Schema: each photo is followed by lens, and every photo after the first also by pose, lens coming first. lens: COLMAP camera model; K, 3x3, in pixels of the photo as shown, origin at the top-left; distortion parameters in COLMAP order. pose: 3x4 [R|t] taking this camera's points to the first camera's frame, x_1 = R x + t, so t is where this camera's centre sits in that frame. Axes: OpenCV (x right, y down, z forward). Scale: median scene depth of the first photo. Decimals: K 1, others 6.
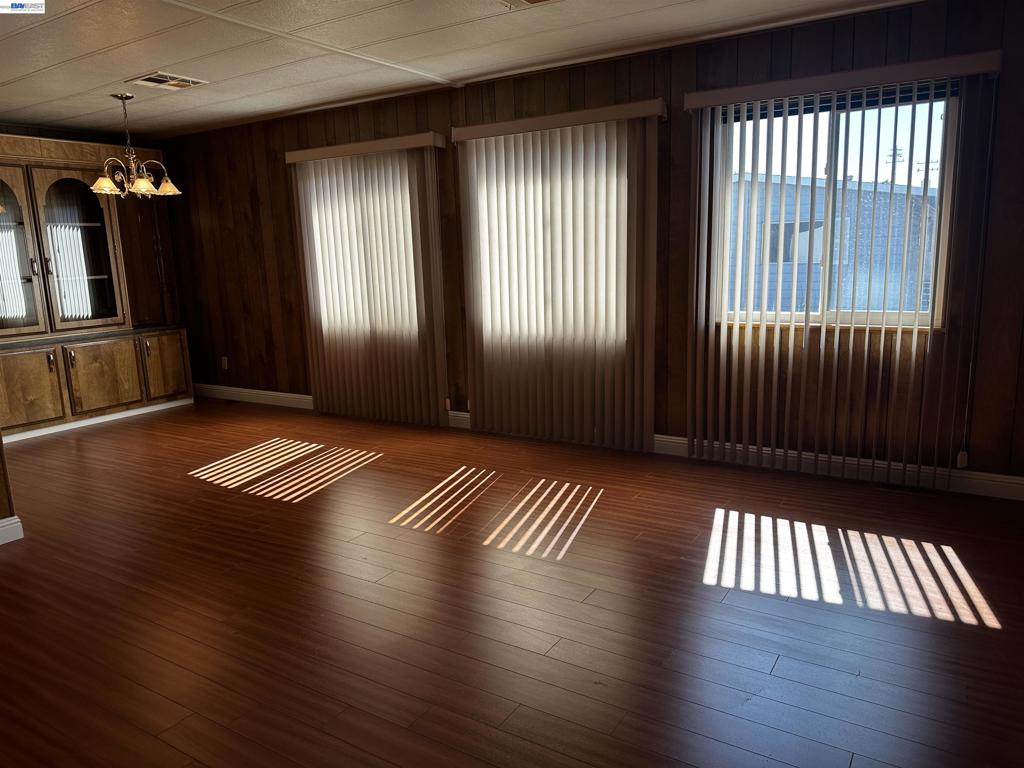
lens RADIAL K [[723.6, 0, 512.0], [0, 723.6, 384.0], [0, 0, 1]] dist [0.080251, -0.104387]
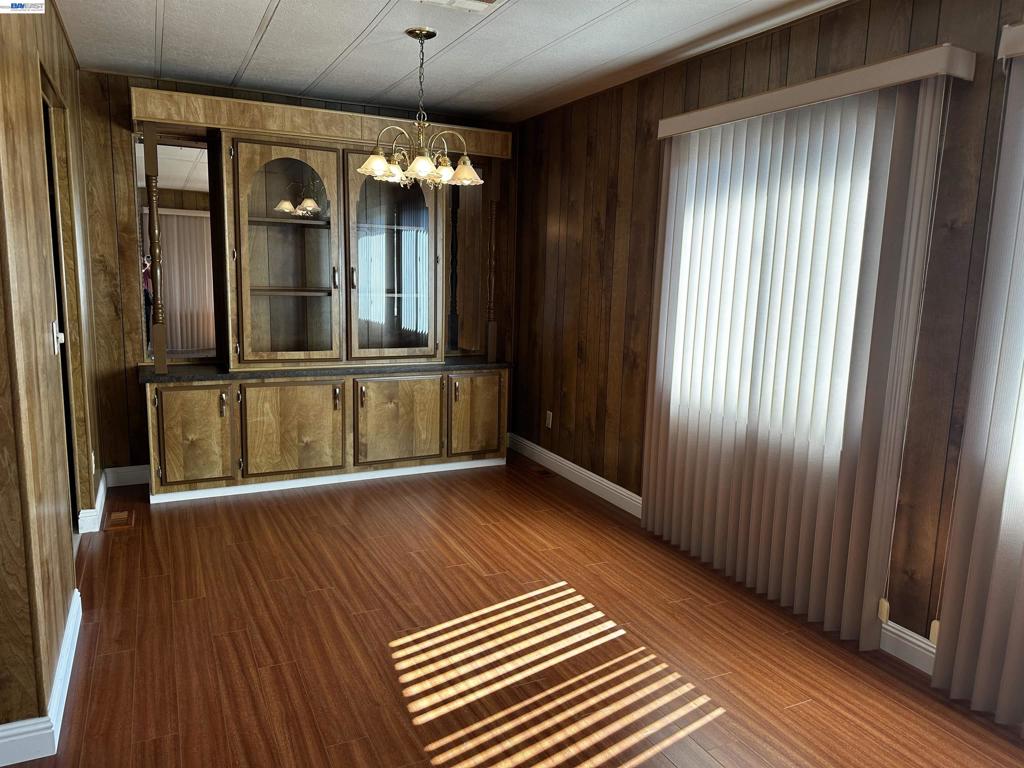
lens RADIAL K [[723.6, 0, 512.0], [0, 723.6, 384.0], [0, 0, 1]] dist [0.080251, -0.104387]
pose [[0.851887, 0.139189, -0.504892, -0.069892], [-0.150579, 0.988426, 0.018423, -0.087624], [0.501612, 0.060332, 0.862986, 0.414720]]
